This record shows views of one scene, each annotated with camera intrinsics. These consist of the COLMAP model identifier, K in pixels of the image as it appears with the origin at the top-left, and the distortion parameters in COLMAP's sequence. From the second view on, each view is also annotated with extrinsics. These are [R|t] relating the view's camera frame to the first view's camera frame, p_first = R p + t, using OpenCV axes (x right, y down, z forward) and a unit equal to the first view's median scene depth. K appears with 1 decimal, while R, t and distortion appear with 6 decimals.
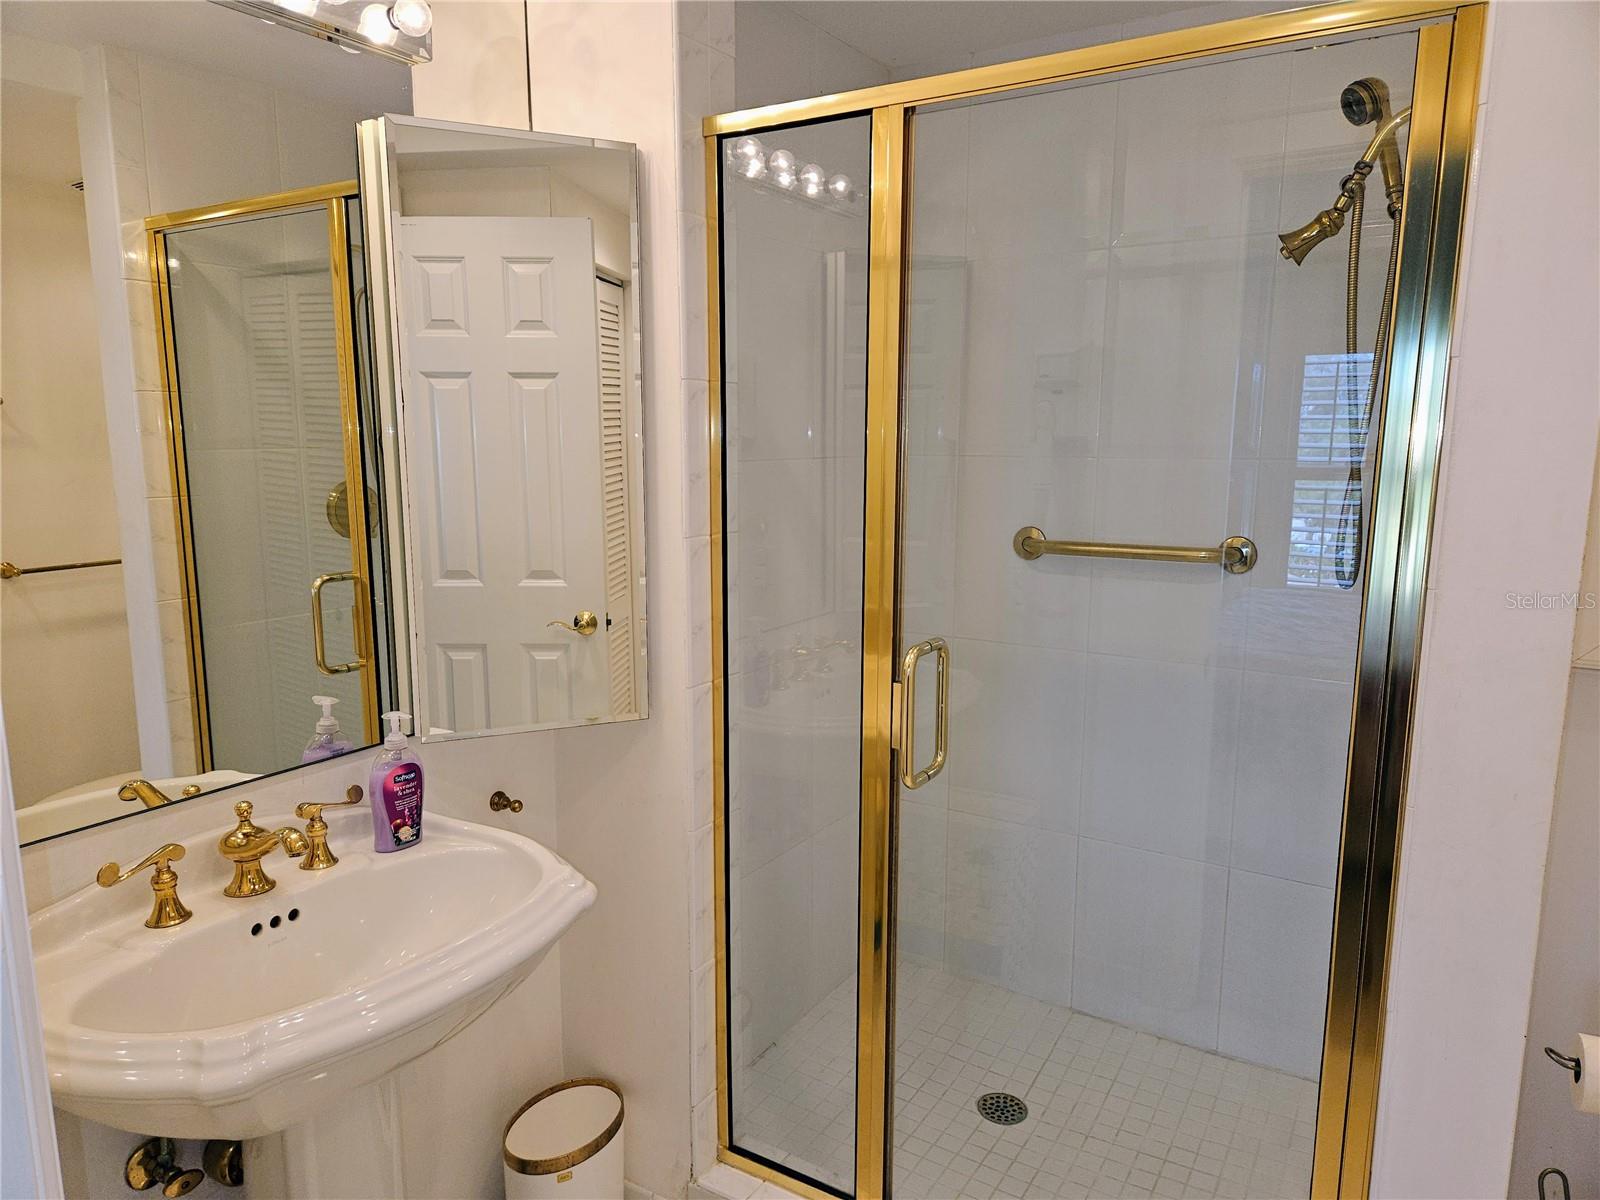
lens RADIAL K [[1058.1, 0, 800.9], [0, 1058.1, 593.3], [0, 0, 1]] dist [0.079407, -0.065030]
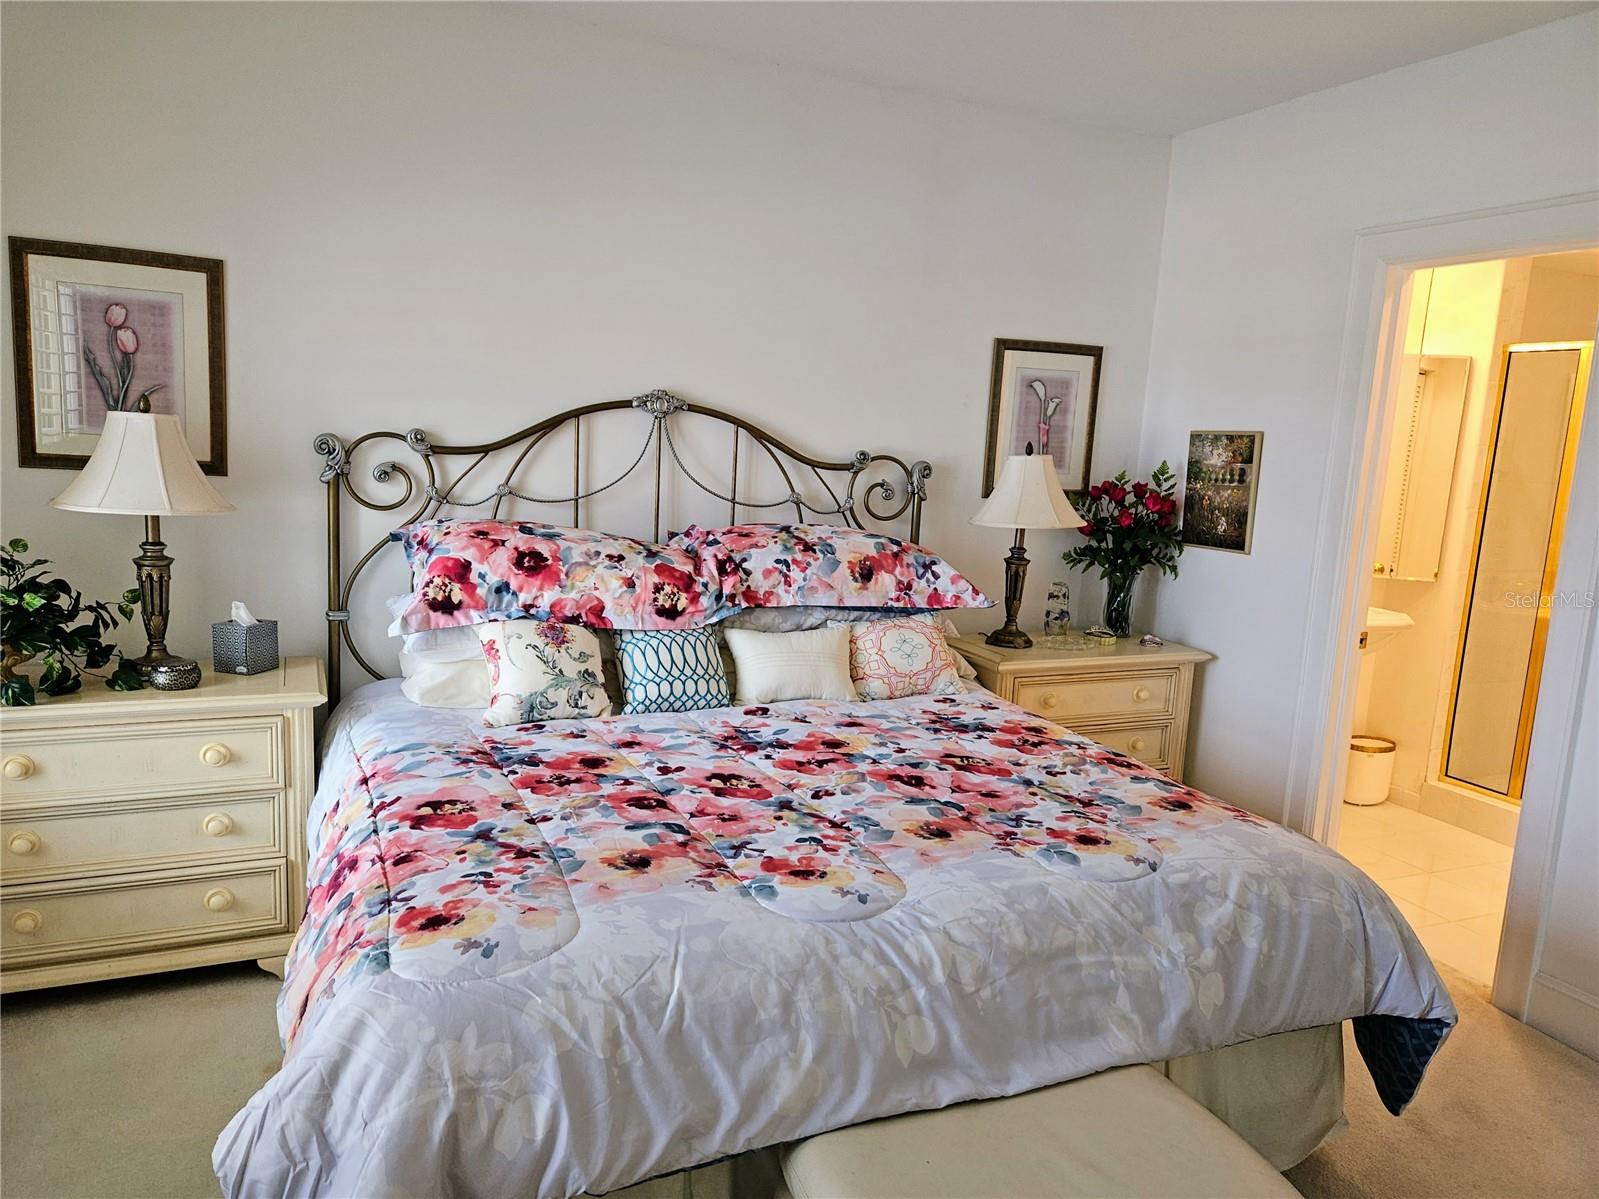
lens RADIAL K [[1057.5, 0, 805.5], [0, 1057.5, 603.6], [0, 0, 1]] dist [0.079407, -0.065030]
pose [[0.811992, 0.128966, -0.569242, 0.110239], [-0.138072, 0.990045, 0.027349, 0.347114], [0.567102, 0.056389, 0.821715, -2.114962]]
